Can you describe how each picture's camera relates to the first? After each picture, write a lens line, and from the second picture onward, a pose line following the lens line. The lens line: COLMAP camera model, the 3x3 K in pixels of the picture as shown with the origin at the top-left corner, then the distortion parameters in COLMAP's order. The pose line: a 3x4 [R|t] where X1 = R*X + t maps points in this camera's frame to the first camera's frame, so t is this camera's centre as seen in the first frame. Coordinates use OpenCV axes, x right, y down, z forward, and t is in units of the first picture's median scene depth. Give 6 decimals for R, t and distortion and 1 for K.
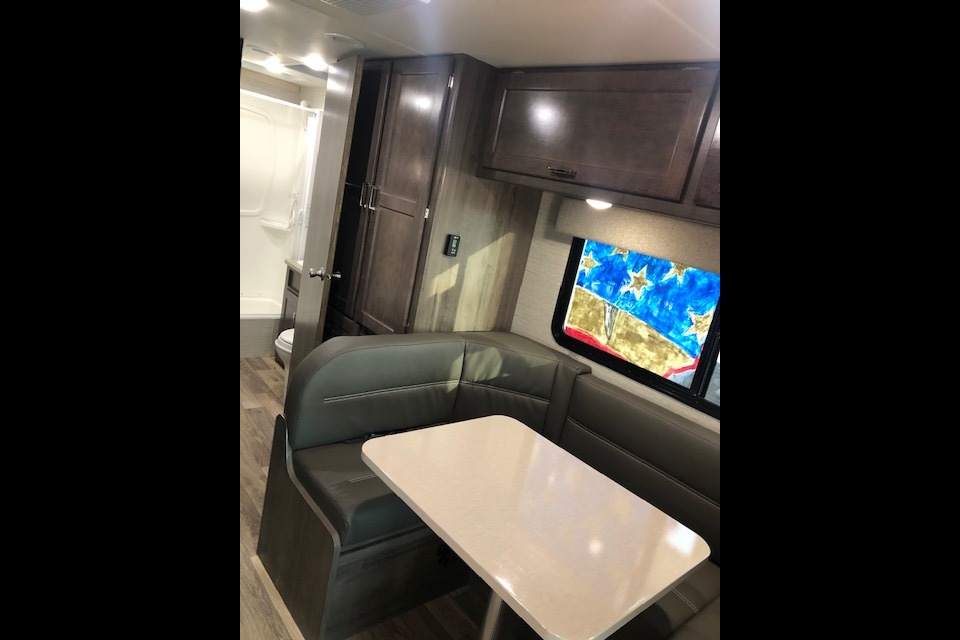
lens RADIAL K [[528.5, 0, 486.6], [0, 528.5, 316.4], [0, 0, 1]] dist [0.015263, -0.009907]
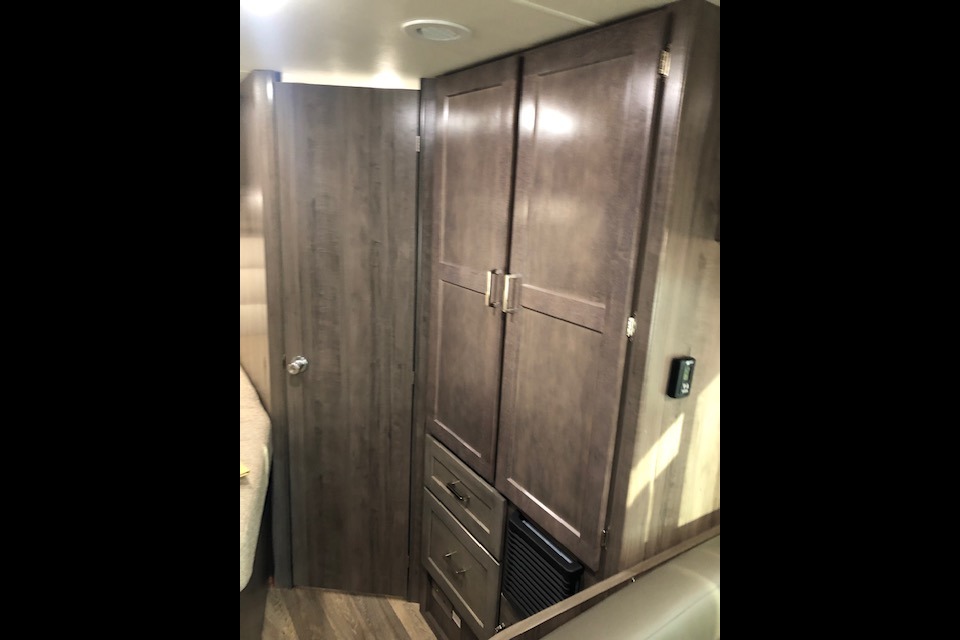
lens RADIAL K [[528.5, 0, 483.8], [0, 528.5, 323.4], [0, 0, 1]] dist [0.015263, -0.009907]
pose [[0.980610, -0.118968, -0.155723, -0.168035], [0.116547, 0.992880, -0.024615, -0.196401], [0.157543, 0.005988, 0.987494, 0.456896]]
